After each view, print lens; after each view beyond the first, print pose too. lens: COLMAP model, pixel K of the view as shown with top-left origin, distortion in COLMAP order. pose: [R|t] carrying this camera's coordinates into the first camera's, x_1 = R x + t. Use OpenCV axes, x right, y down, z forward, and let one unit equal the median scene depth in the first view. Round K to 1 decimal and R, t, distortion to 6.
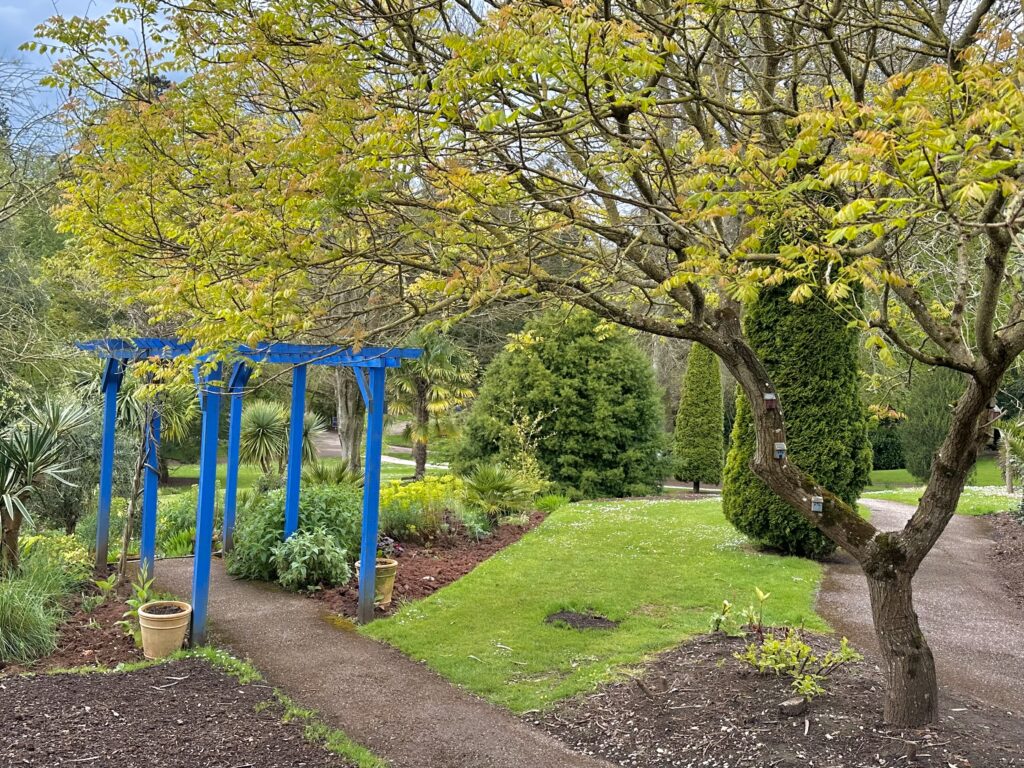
lens RADIAL K [[966.9, 0, 481.9], [0, 966.9, 382.6], [0, 0, 1]] dist [0.083479, -0.003625]
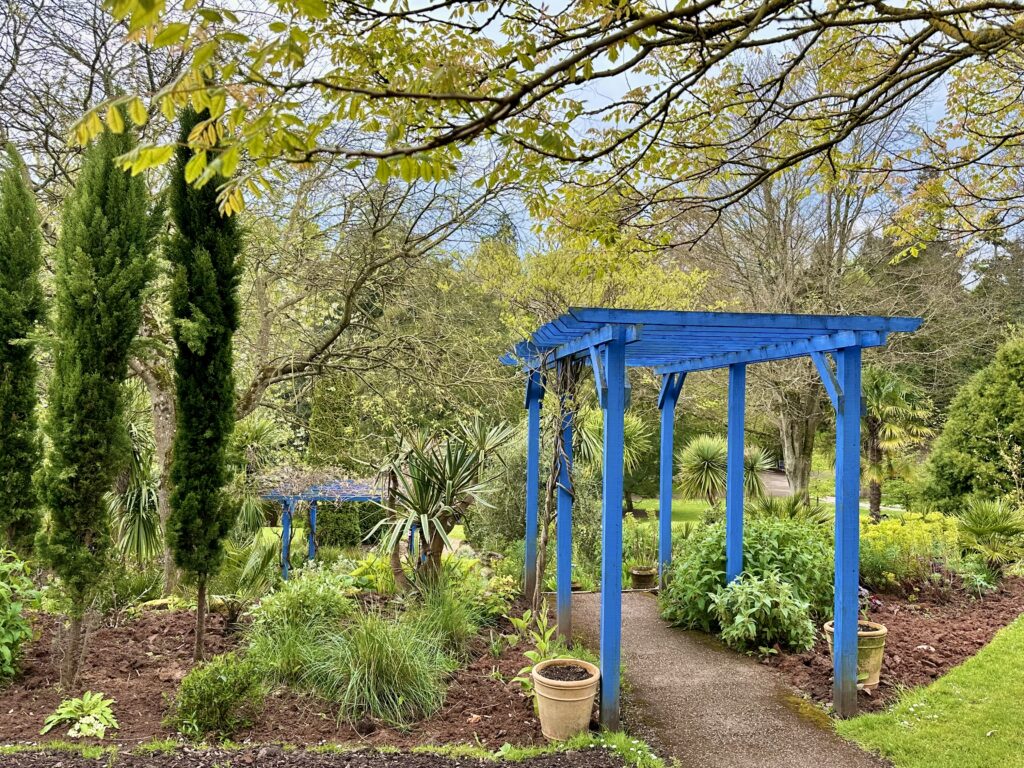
lens RADIAL K [[858.0, 0, 485.2], [0, 858.0, 384.6], [0, 0, 1]] dist [0.142218, -0.216668]
pose [[0.888228, -0.042892, -0.457396, -0.042178], [0.020744, 0.998361, -0.053337, 0.030317], [0.458934, 0.037887, 0.887662, 0.255531]]
